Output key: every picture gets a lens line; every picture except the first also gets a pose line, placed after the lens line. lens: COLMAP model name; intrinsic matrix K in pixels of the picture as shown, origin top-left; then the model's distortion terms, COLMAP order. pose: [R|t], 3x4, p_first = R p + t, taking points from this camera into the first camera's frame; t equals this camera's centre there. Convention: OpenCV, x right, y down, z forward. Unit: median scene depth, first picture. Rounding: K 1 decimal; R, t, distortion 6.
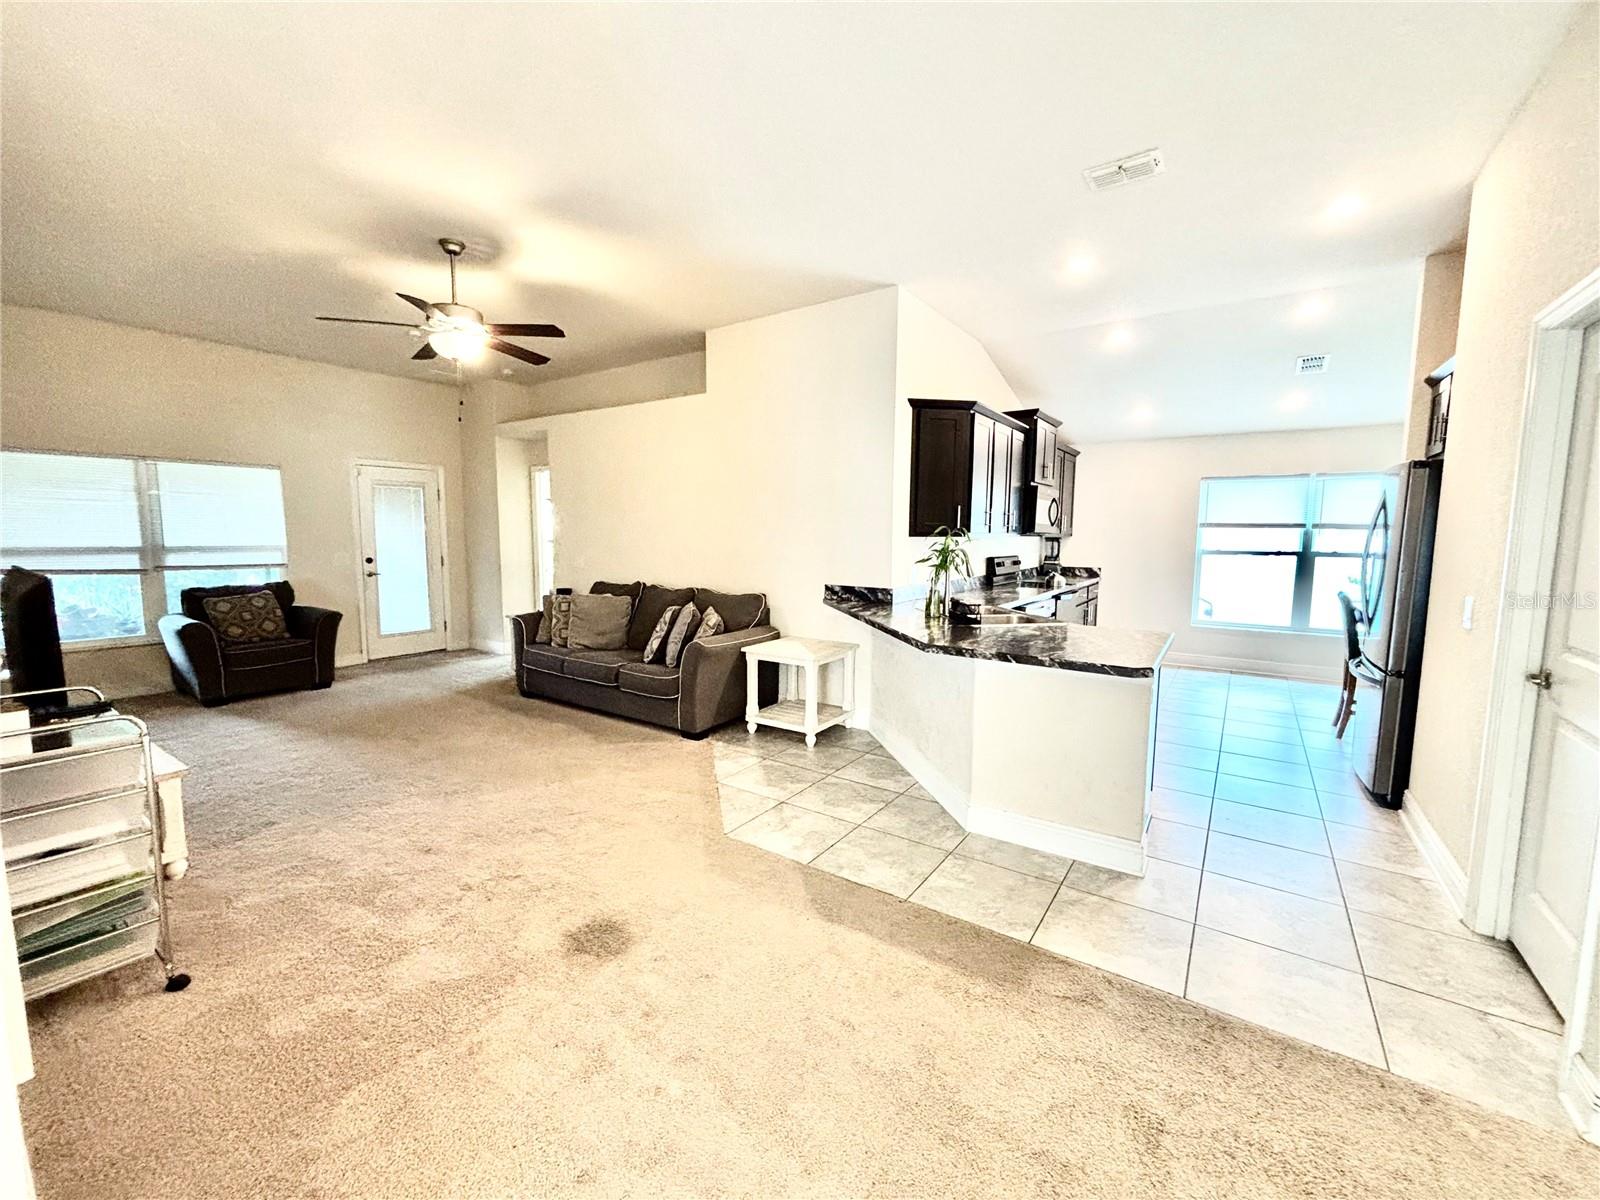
lens RADIAL K [[644.8, 0, 808.4], [0, 644.8, 604.2], [0, 0, 1]] dist [0.001721, -0.000450]
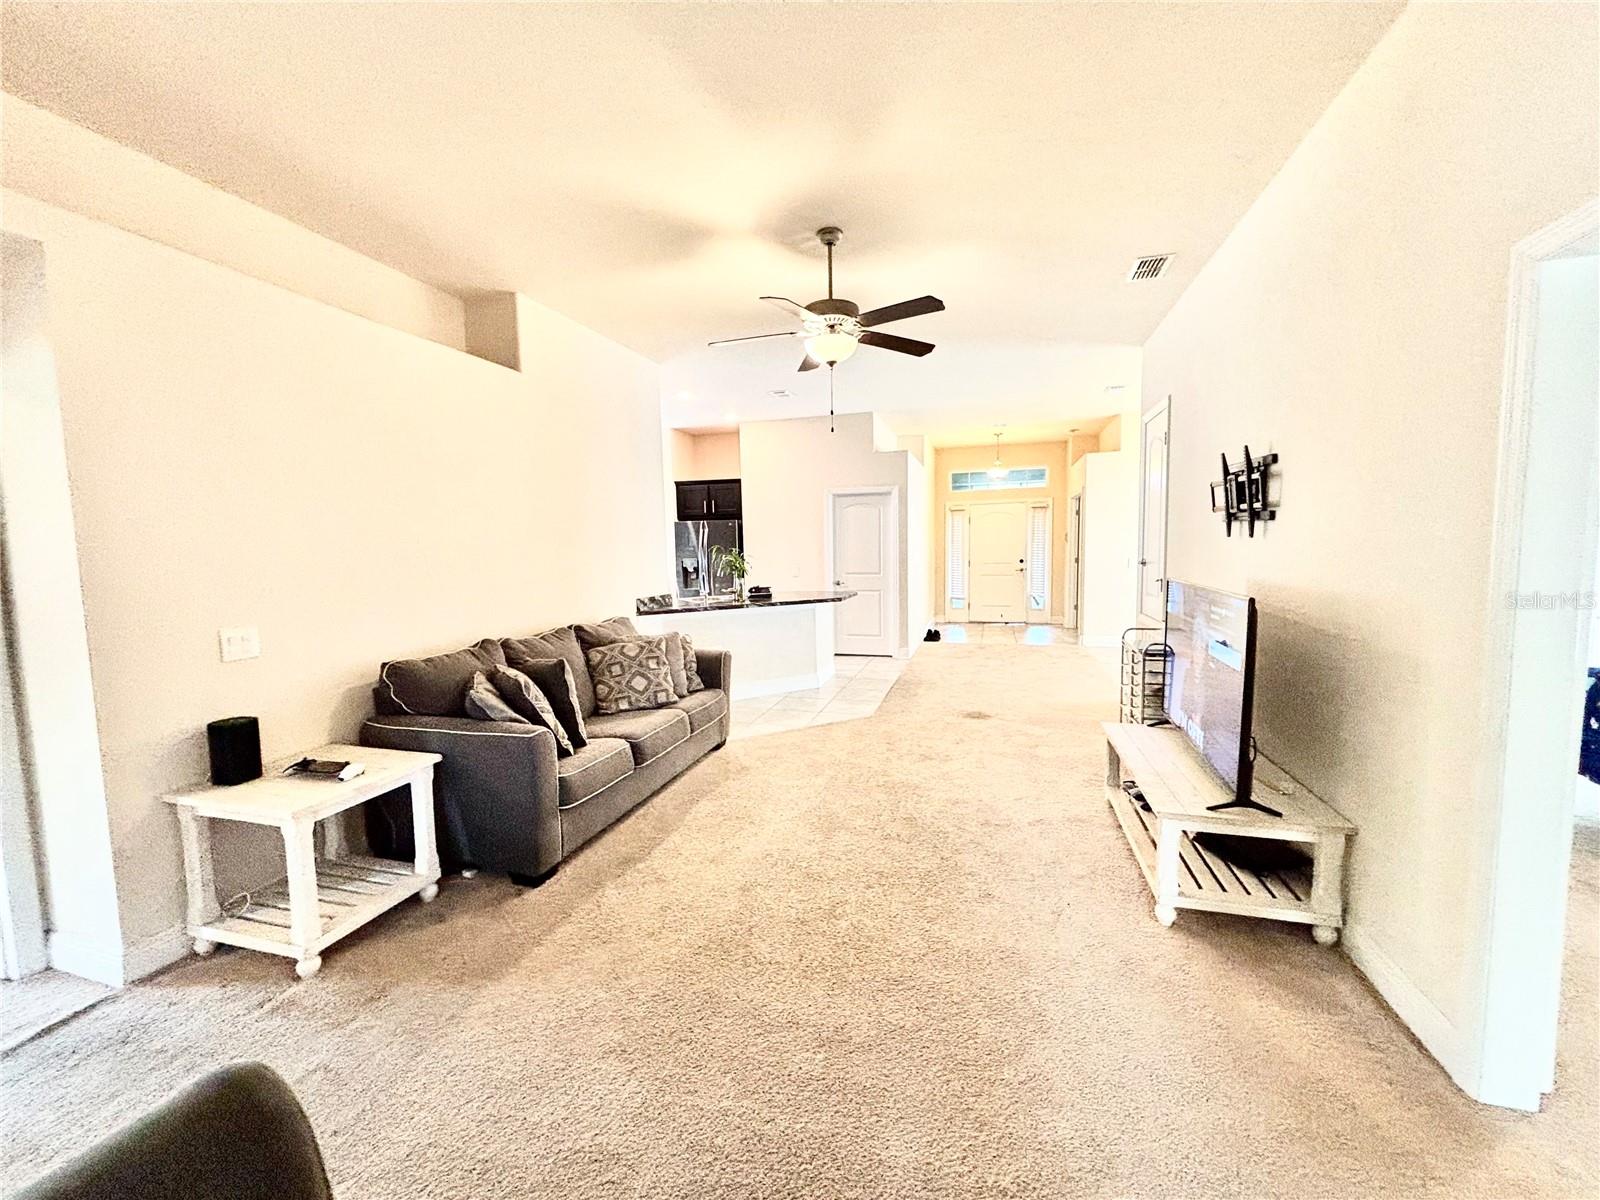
lens RADIAL K [[644.8, 0, 797.4], [0, 644.8, 611.1], [0, 0, 1]] dist [0.001721, -0.000450]
pose [[-0.315973, -0.080274, 0.945366, -1.208229], [0.143110, 0.980981, 0.131131, -0.126436], [-0.937913, 0.176725, -0.298476, 1.179129]]
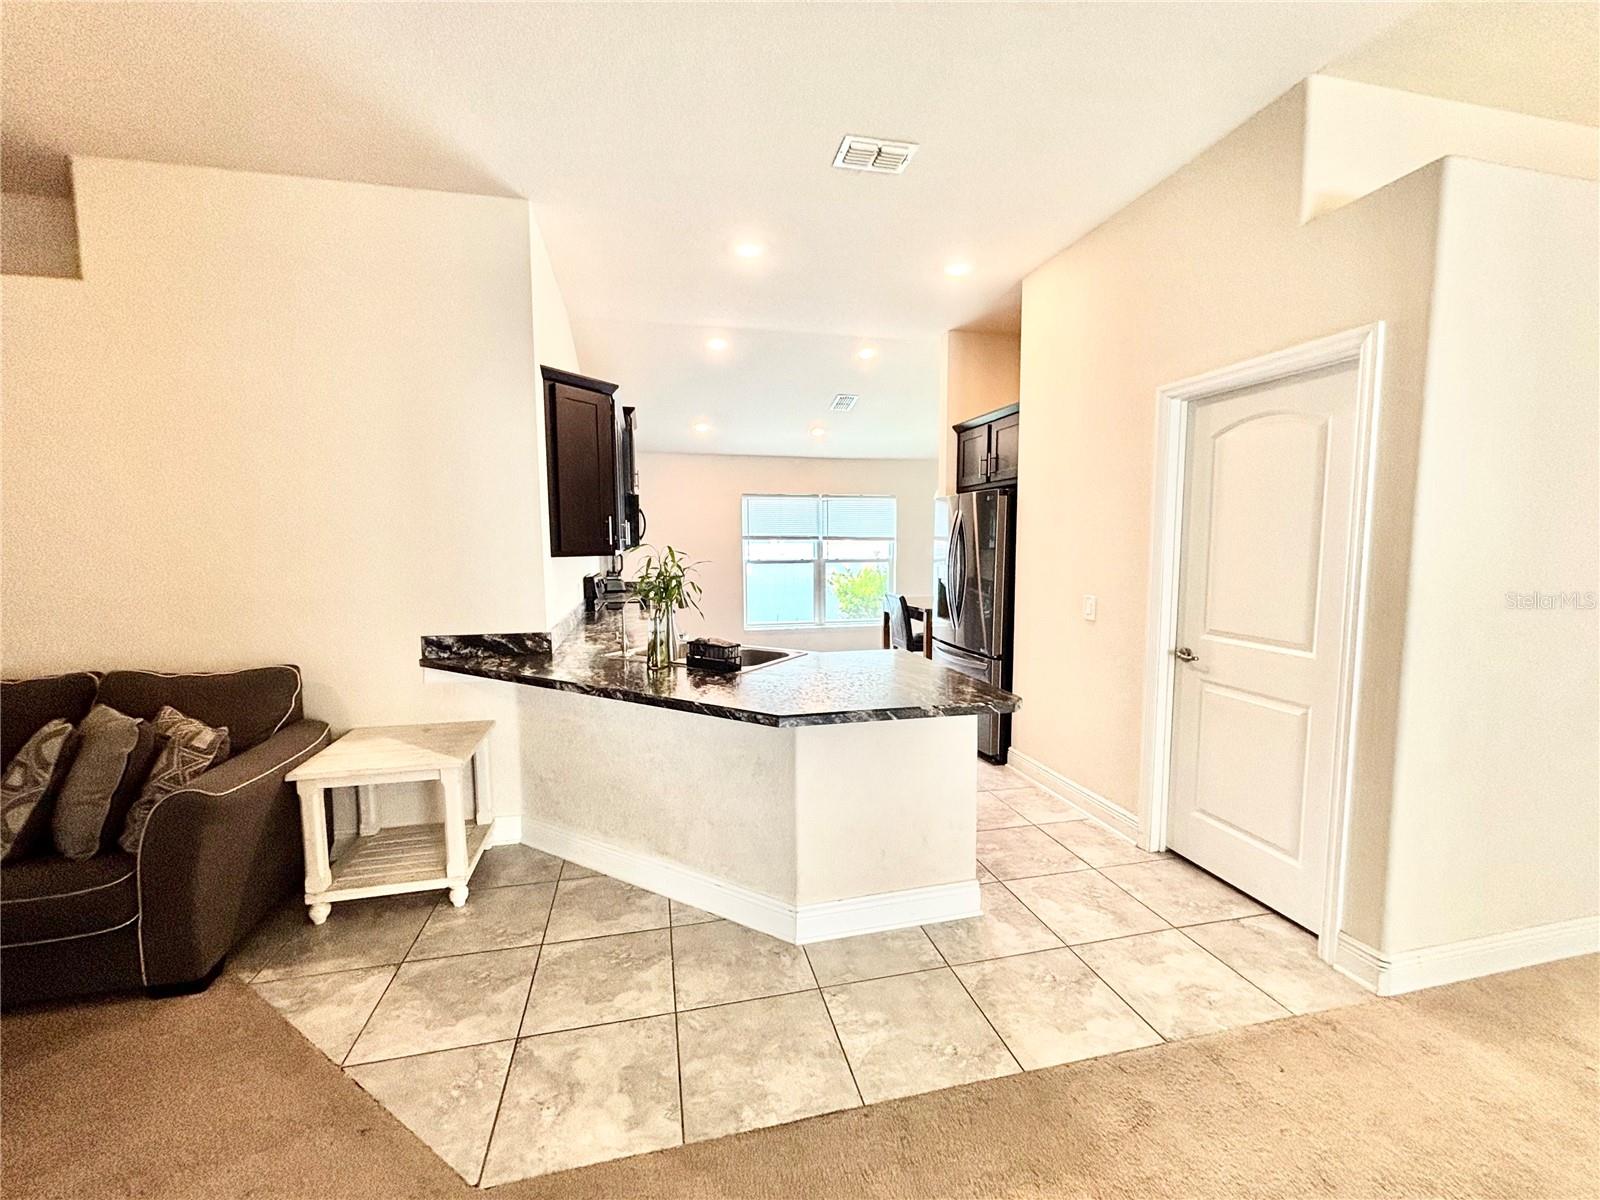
lens RADIAL K [[644.8, 0, 791.4], [0, 644.8, 596.8], [0, 0, 1]] dist [0.001721, -0.000450]
pose [[0.679303, -0.072934, 0.730224, -0.205364], [0.091501, 0.995702, 0.014330, -0.049867], [-0.728131, 0.057082, 0.683057, 0.332268]]
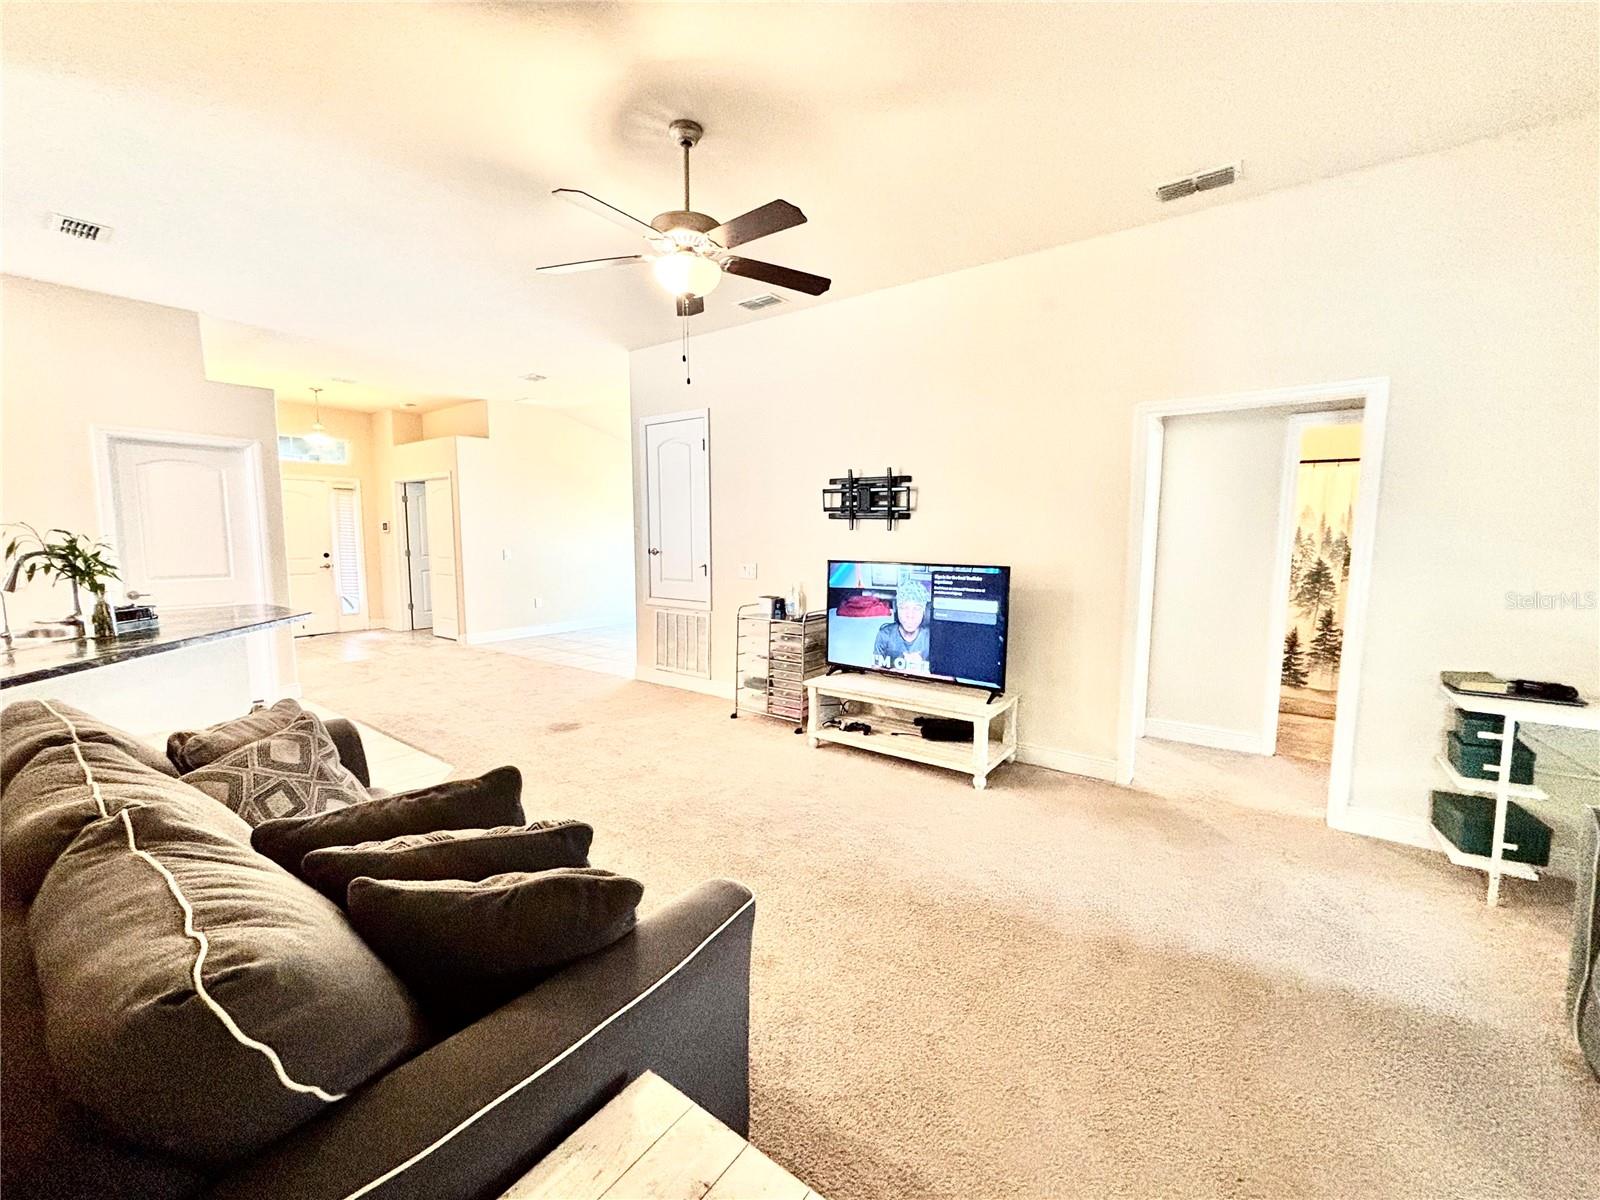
lens RADIAL K [[644.8, 0, 794.5], [0, 644.8, 607.0], [0, 0, 1]] dist [0.001721, -0.000450]
pose [[-0.999668, 0.004670, 0.025340, -0.587985], [0.010618, 0.970716, 0.239993, -0.171302], [-0.023477, 0.240183, -0.970444, 1.515239]]
